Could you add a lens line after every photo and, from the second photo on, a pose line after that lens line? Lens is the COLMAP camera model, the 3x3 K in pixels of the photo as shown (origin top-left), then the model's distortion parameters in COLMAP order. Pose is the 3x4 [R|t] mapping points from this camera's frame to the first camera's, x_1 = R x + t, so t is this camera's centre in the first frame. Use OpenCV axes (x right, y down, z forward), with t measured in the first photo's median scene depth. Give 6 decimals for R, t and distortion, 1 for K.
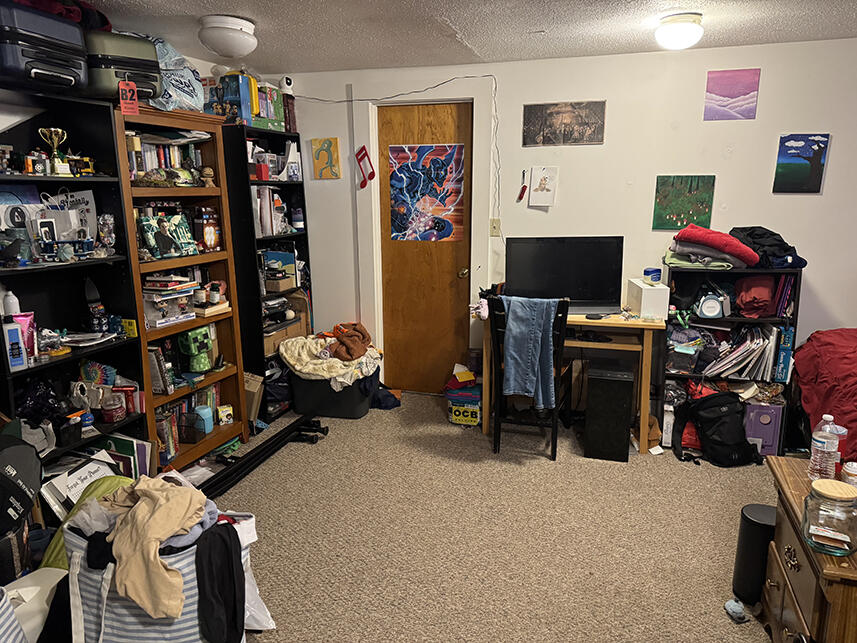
lens RADIAL K [[594.1, 0, 420.7], [0, 594.1, 322.2], [0, 0, 1]] dist [0.026399, -0.031917]
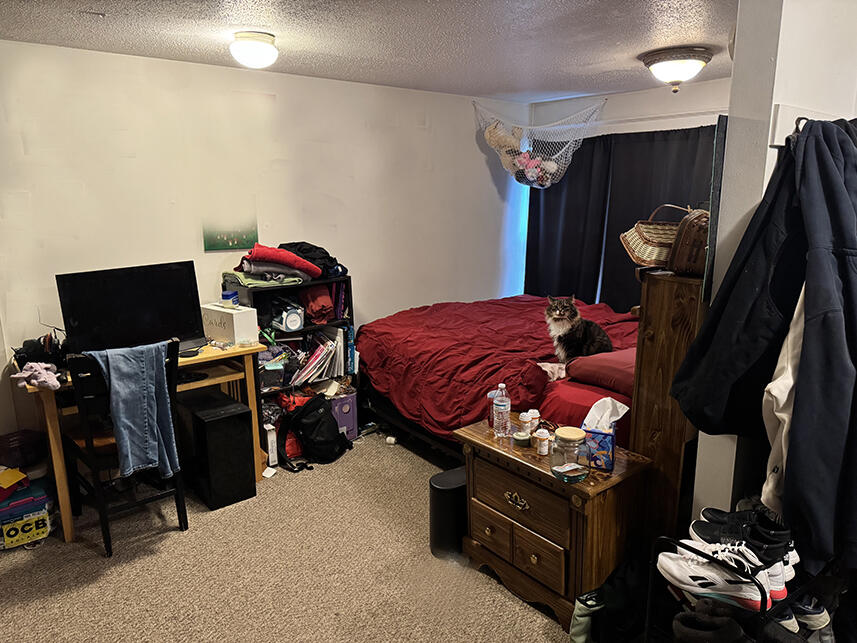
lens RADIAL K [[594.1, 0, 425.0], [0, 594.1, 322.5], [0, 0, 1]] dist [0.026399, -0.031917]
pose [[0.533999, -0.170276, 0.828162, -0.253232], [0.187879, 0.978918, 0.080128, -0.061274], [-0.824346, 0.112806, 0.554732, 0.222852]]
